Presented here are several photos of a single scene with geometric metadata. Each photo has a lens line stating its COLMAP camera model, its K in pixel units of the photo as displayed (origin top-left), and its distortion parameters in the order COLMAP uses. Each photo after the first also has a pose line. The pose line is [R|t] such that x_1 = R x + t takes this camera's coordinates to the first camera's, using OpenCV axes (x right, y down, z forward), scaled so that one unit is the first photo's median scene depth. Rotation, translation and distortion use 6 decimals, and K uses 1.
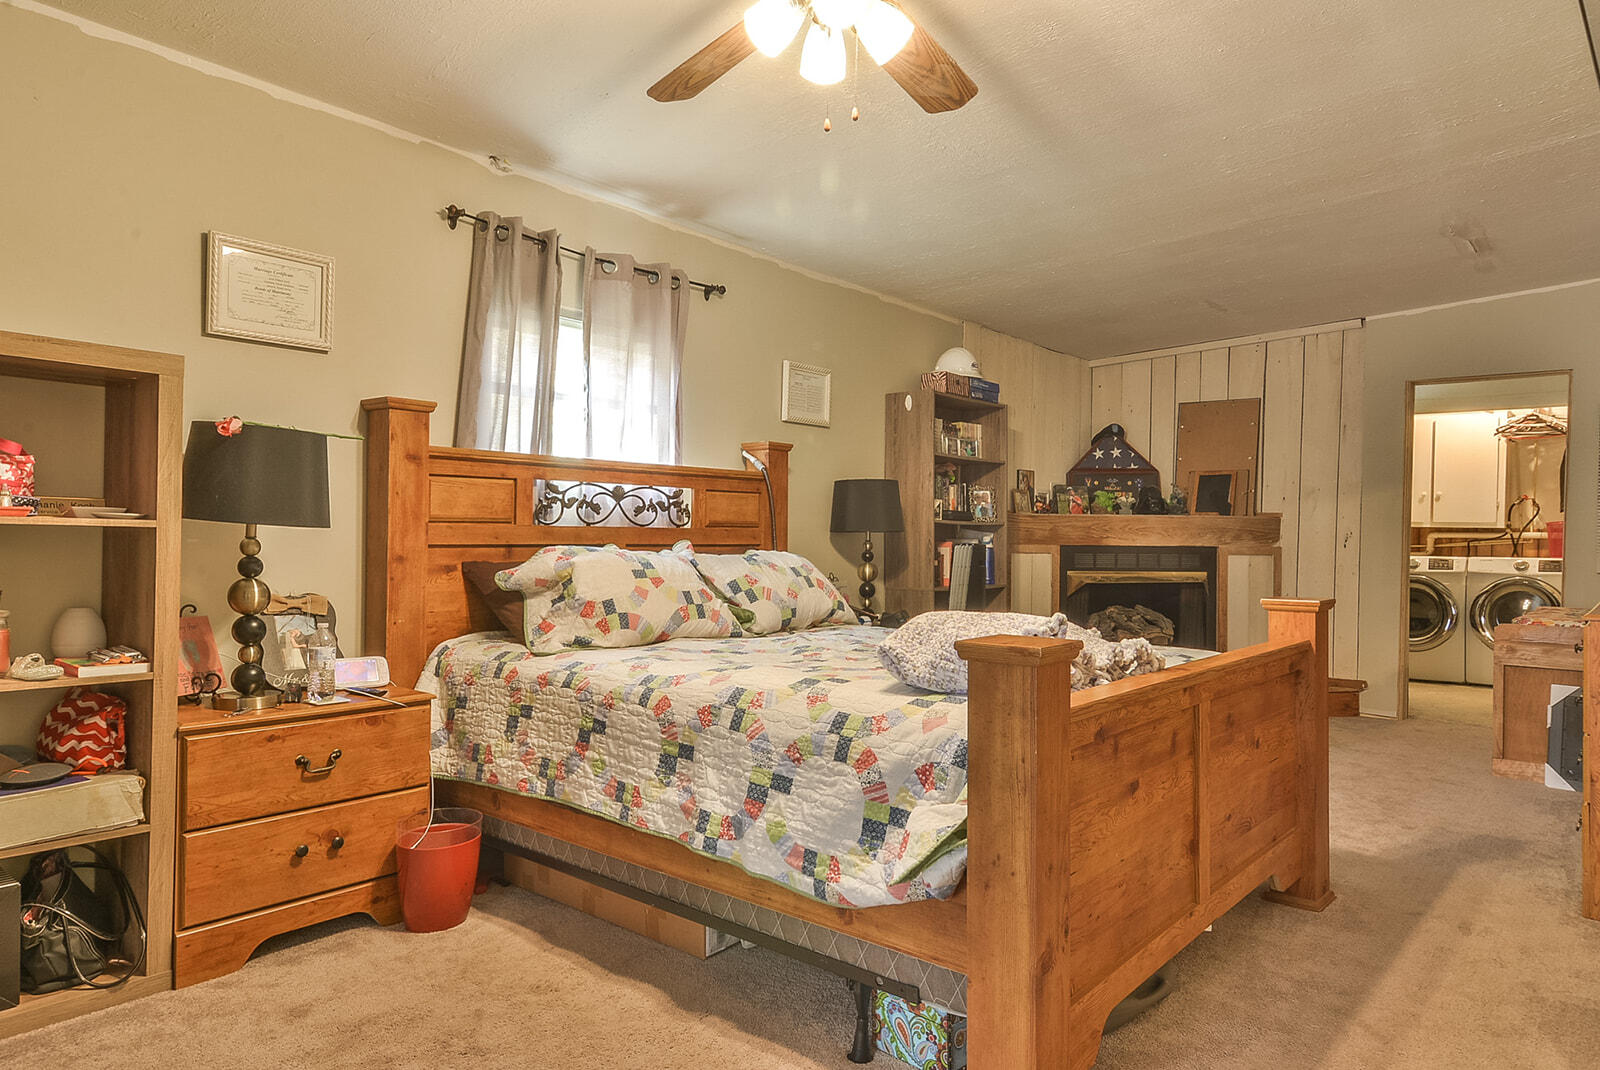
lens RADIAL K [[986.7, 0, 798.8], [0, 986.7, 544.4], [0, 0, 1]] dist [0.002895, 0.000132]
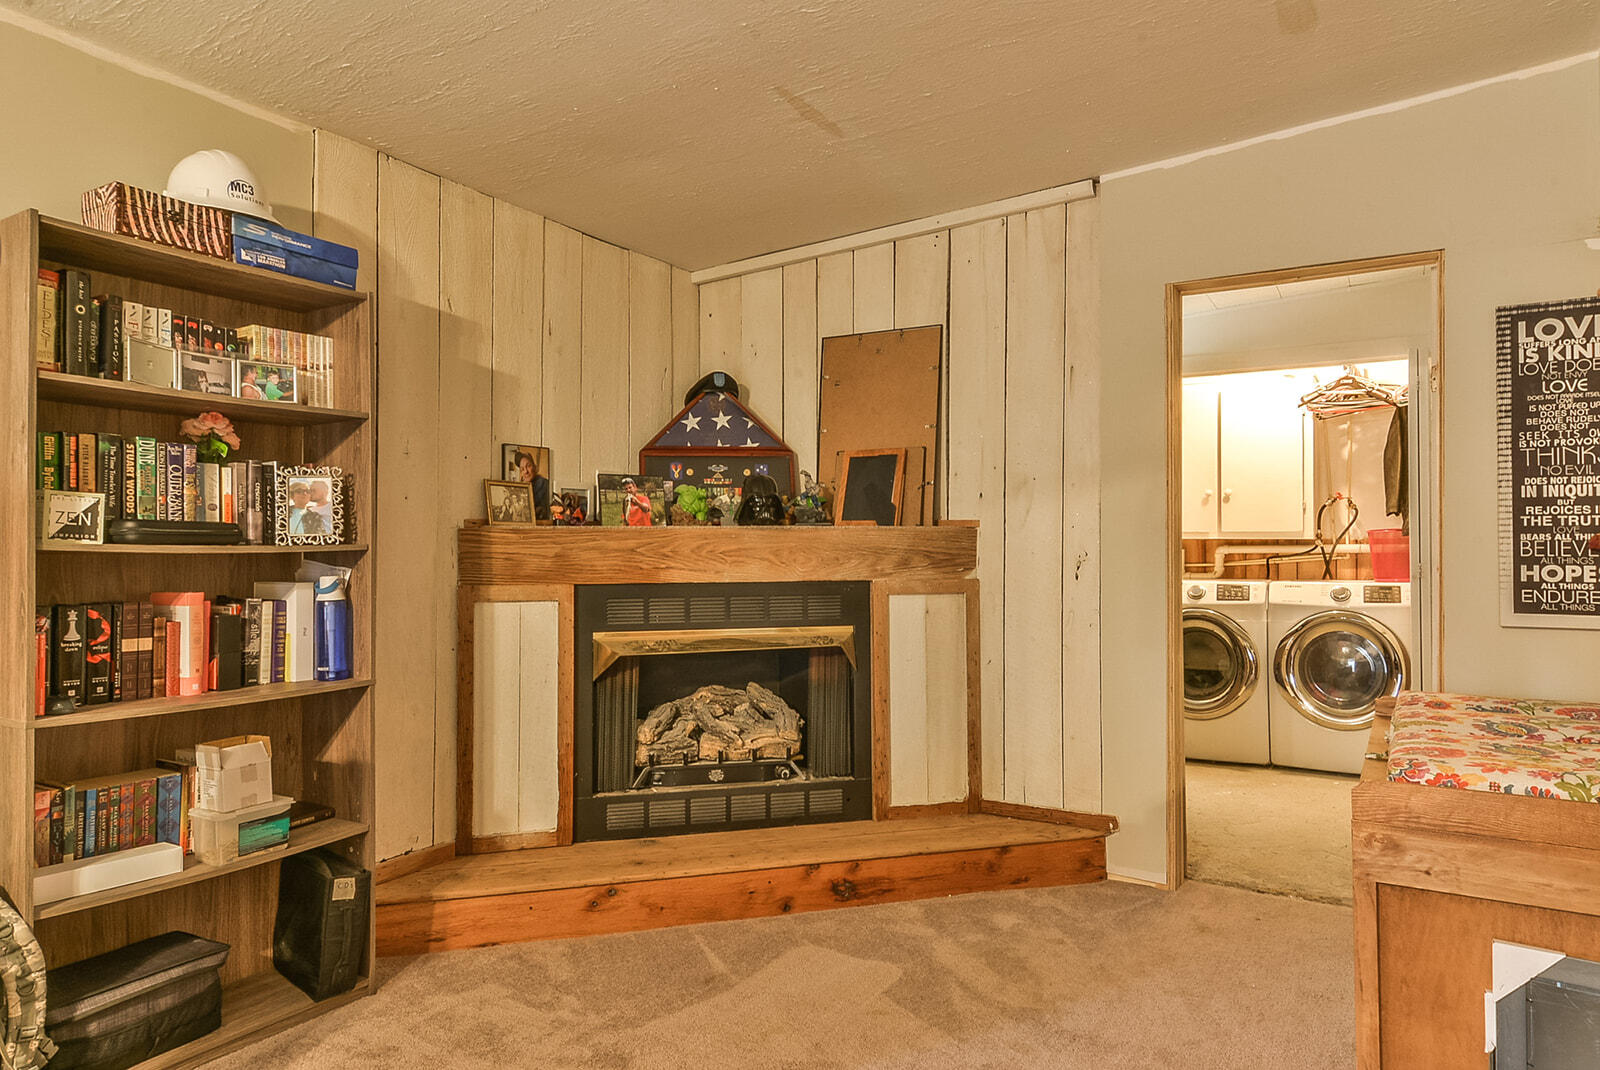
lens RADIAL K [[1006.4, 0, 800.0], [0, 1006.4, 535.0], [0, 0, 1]] dist [0.015319, 0.003053]
pose [[0.985483, -0.012432, 0.169319, 0.277050], [0.016486, 0.999610, -0.022558, -0.011227], [-0.168973, 0.025022, 0.985303, 0.422423]]
